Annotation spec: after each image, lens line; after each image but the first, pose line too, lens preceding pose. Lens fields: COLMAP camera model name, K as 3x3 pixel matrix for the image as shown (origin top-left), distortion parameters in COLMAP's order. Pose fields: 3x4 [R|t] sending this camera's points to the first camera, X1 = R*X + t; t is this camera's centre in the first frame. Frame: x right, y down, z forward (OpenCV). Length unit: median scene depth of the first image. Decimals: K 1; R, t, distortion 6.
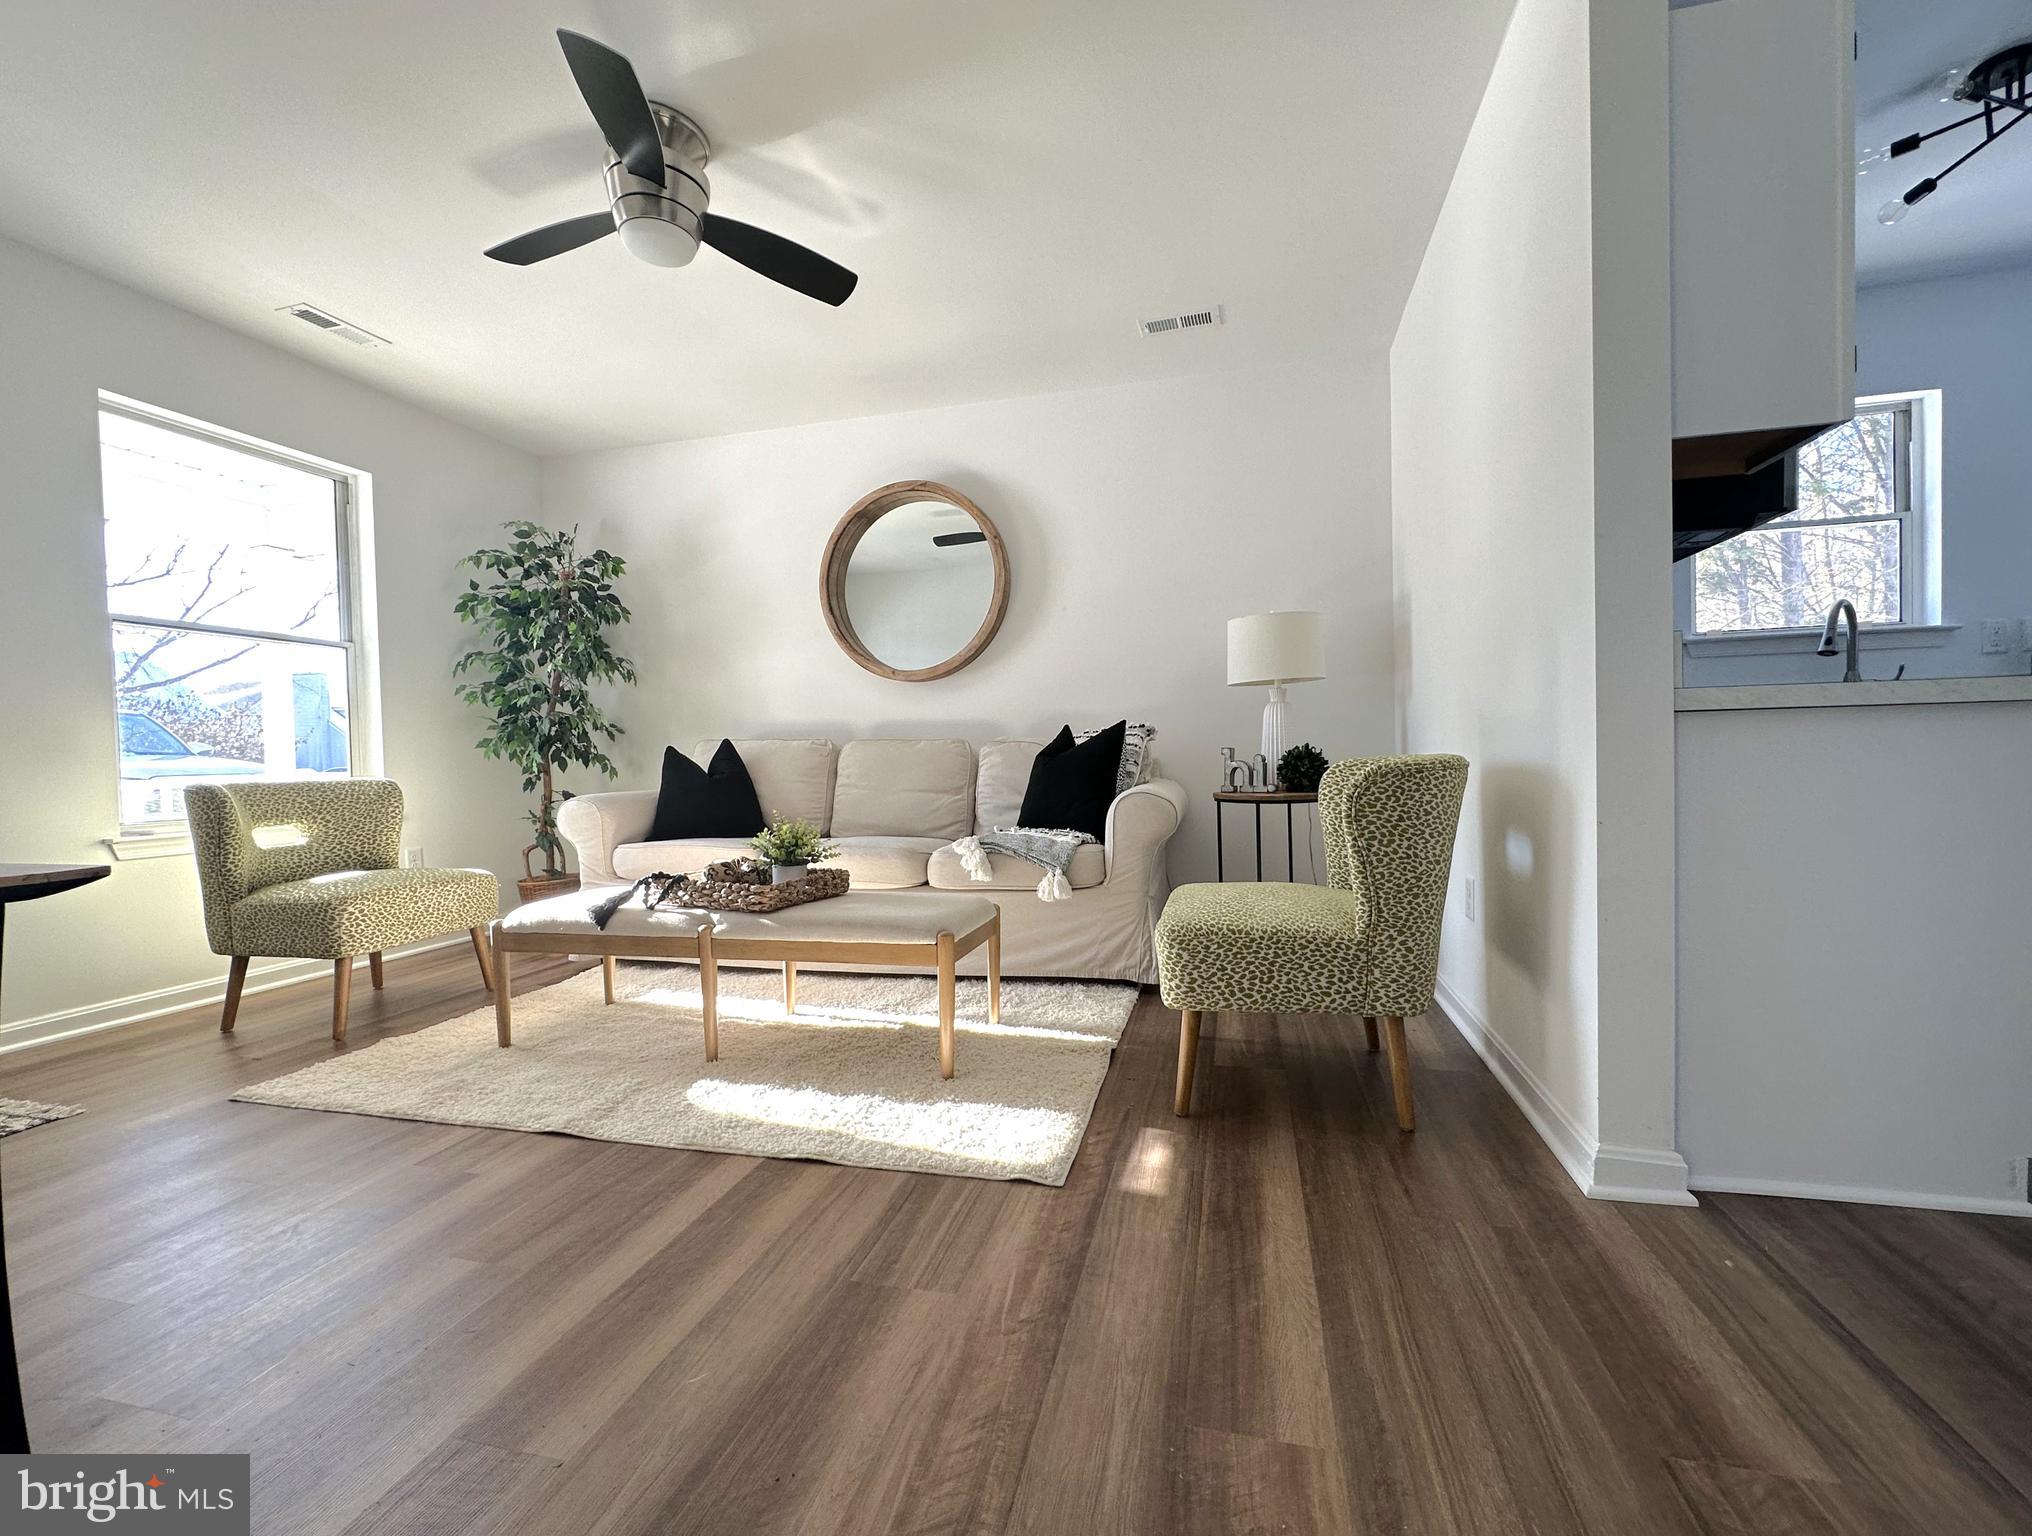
lens RADIAL K [[837.8, 0, 1024.3], [0, 837.8, 773.9], [0, 0, 1]] dist [-0.001779, -0.000004]
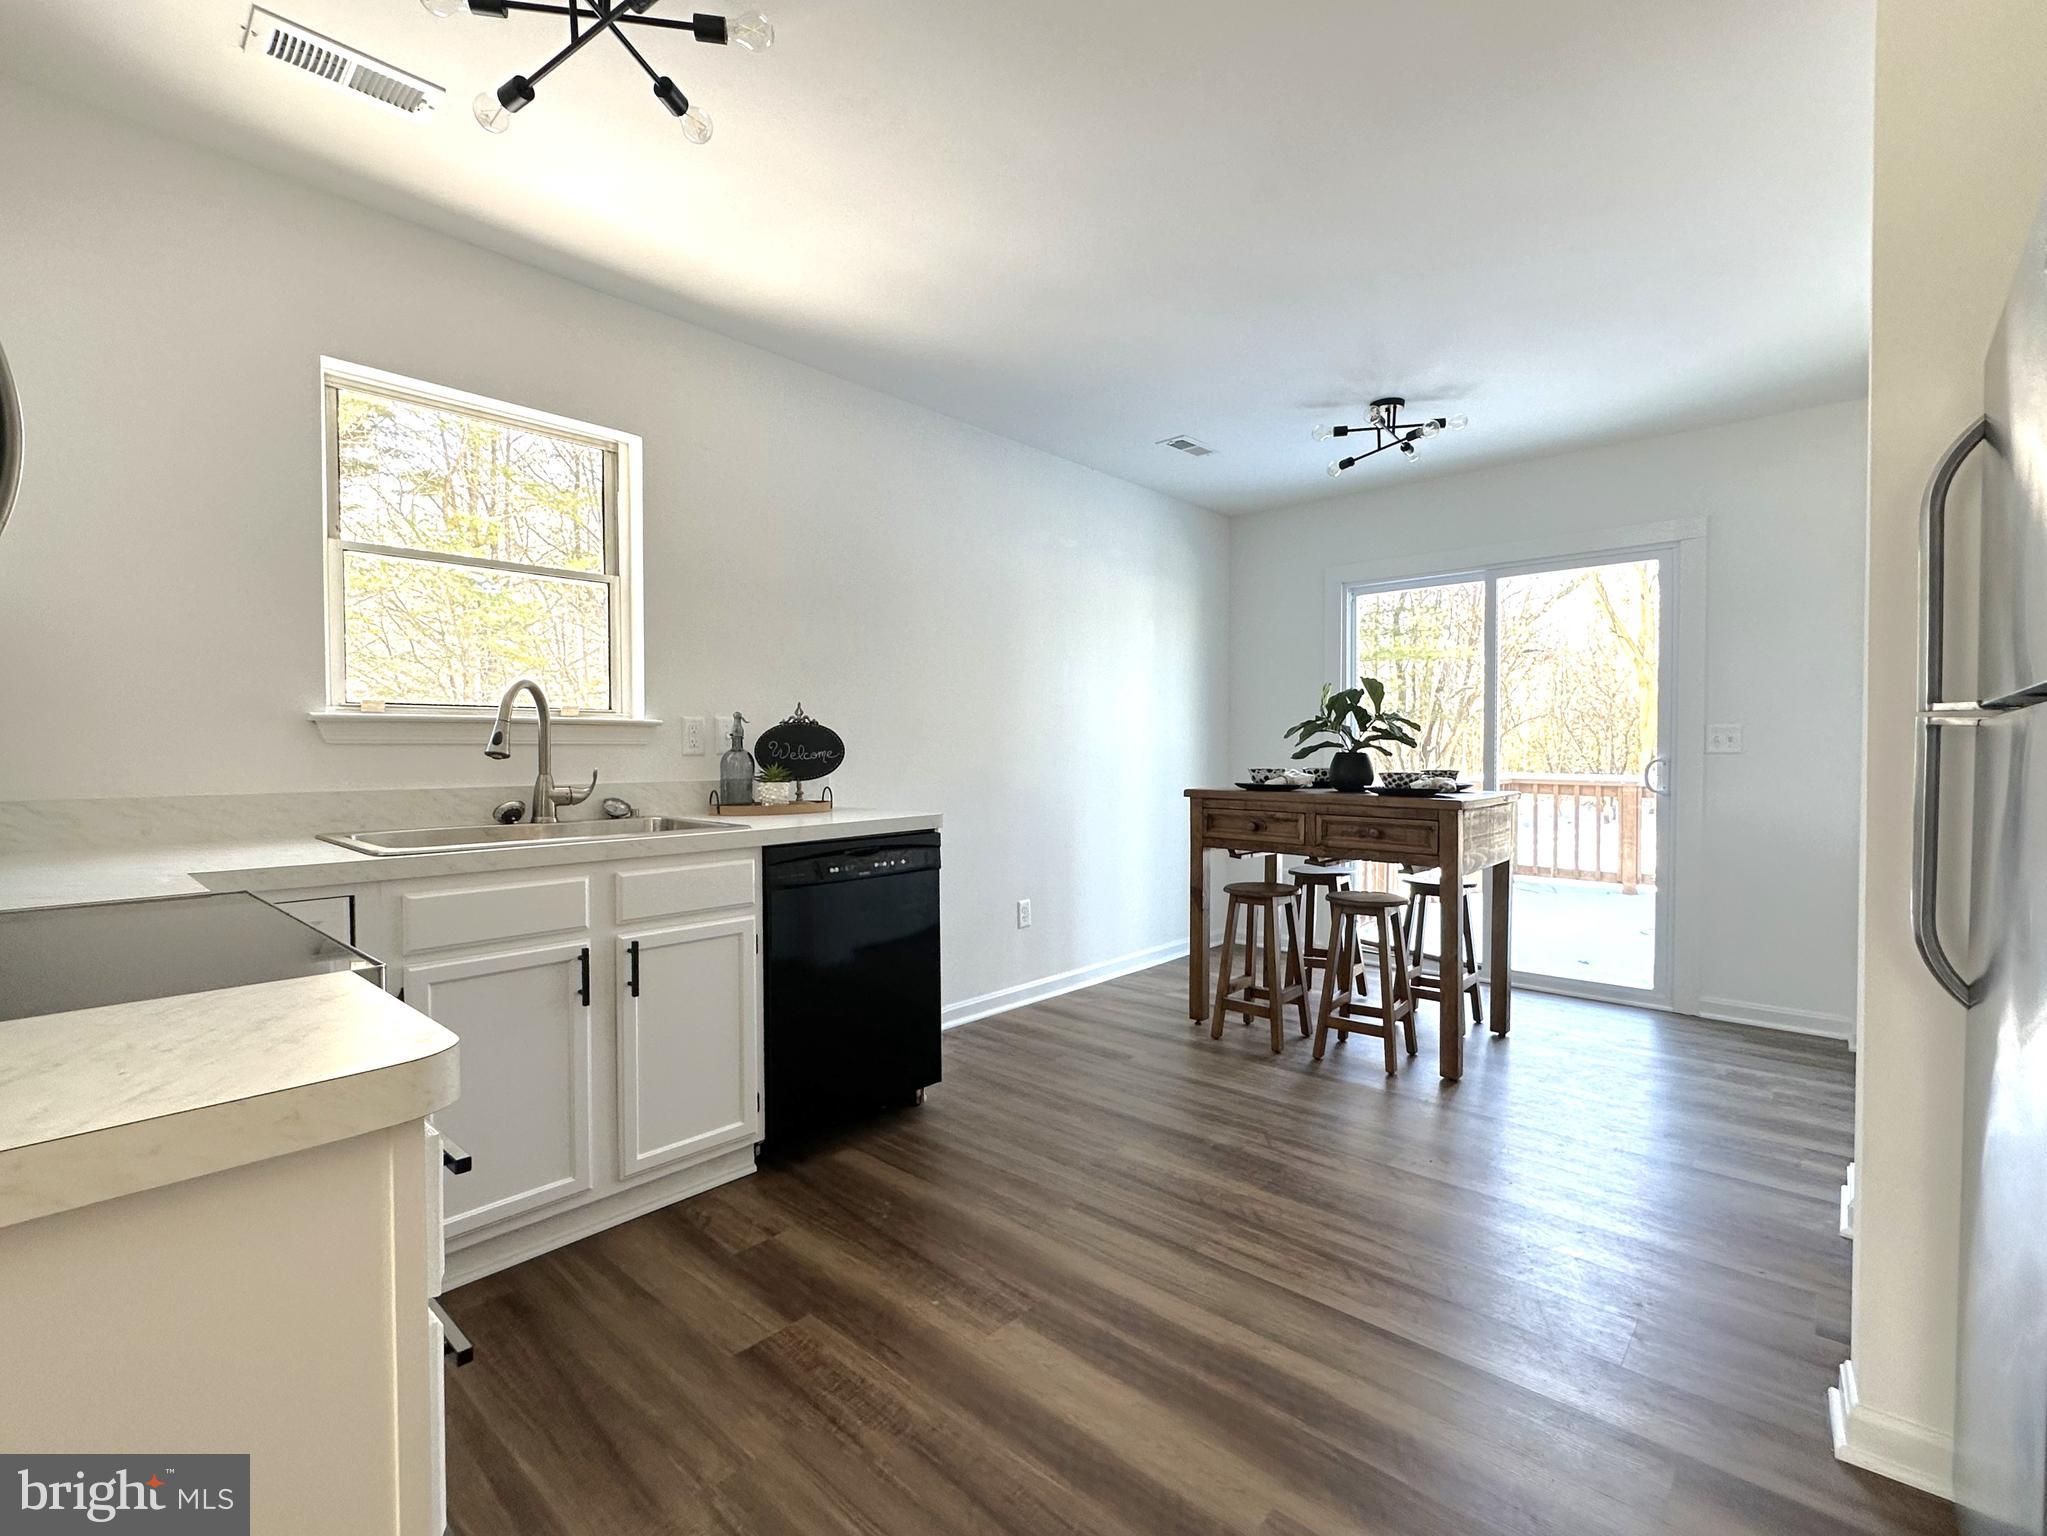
lens RADIAL K [[922.4, 0, 1023.5], [0, 922.4, 768.0], [0, 0, 1]] dist [-0.001579, -0.000077]
pose [[0.470910, 0.007939, 0.882146, 0.495132], [0.008783, 0.999868, -0.013688, -0.121457], [-0.882138, 0.014194, 0.470778, 0.249173]]
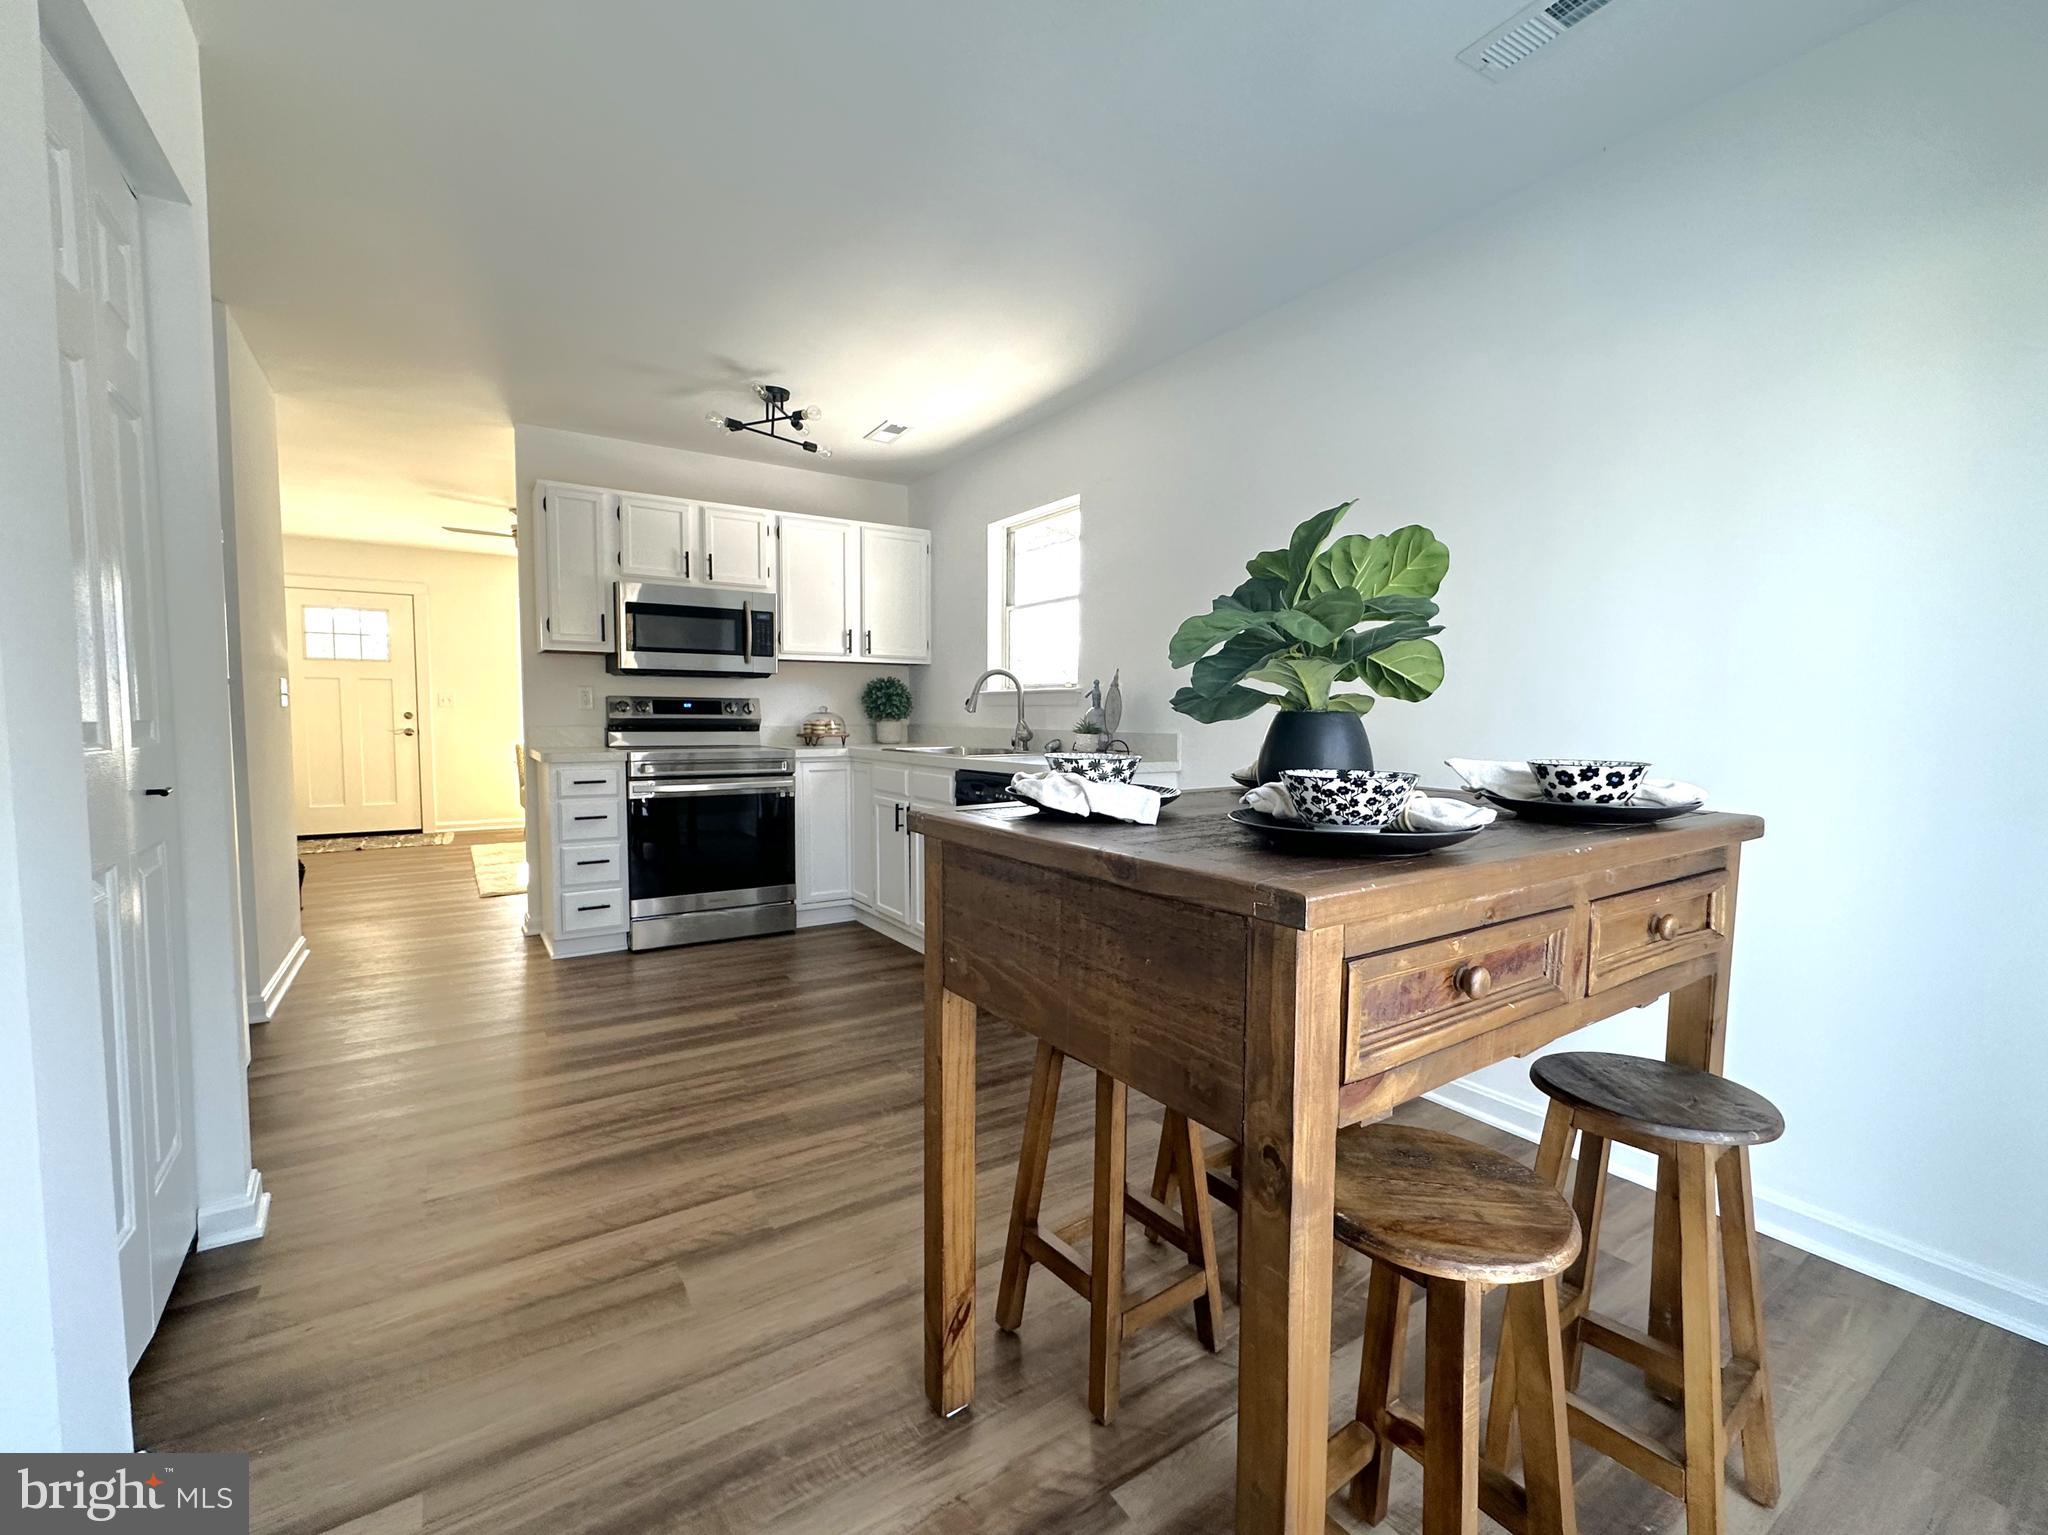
lens RADIAL K [[888.2, 0, 1024.0], [0, 888.2, 767.5], [0, 0, 1]] dist [0.000496, 0.000018]
pose [[0.731769, 0.072017, -0.677737, 2.087485], [-0.039273, 0.997205, 0.063560, -0.150978], [0.680420, -0.019894, 0.732552, -0.015367]]
